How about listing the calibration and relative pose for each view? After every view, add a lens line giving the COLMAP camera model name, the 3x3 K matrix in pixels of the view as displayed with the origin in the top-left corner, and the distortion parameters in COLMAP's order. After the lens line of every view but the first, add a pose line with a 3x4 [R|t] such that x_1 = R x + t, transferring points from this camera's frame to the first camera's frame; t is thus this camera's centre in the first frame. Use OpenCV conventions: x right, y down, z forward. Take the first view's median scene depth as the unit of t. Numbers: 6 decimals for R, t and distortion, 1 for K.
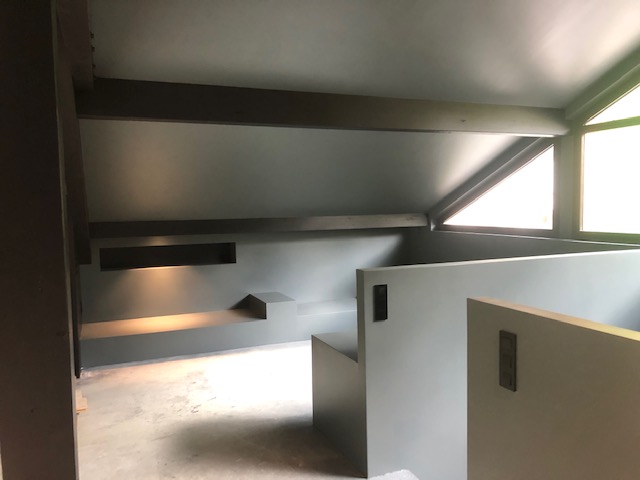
lens RADIAL K [[518.4, 0, 315.7], [0, 518.4, 239.2], [0, 0, 1]] dist [0.036105, -0.073343]
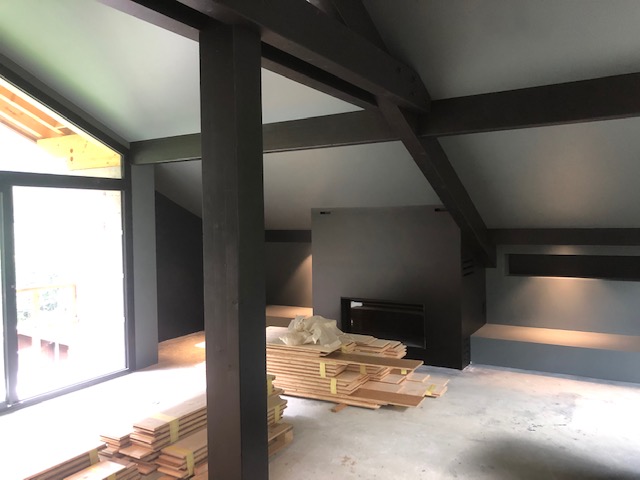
lens RADIAL K [[518.4, 0, 315.7], [0, 518.4, 239.2], [0, 0, 1]] dist [0.036105, -0.073343]
pose [[0.594252, 0.034507, -0.803539, 0.237382], [-0.042876, 0.999018, 0.011193, -0.009064], [0.803135, 0.027801, 0.595147, 0.089631]]
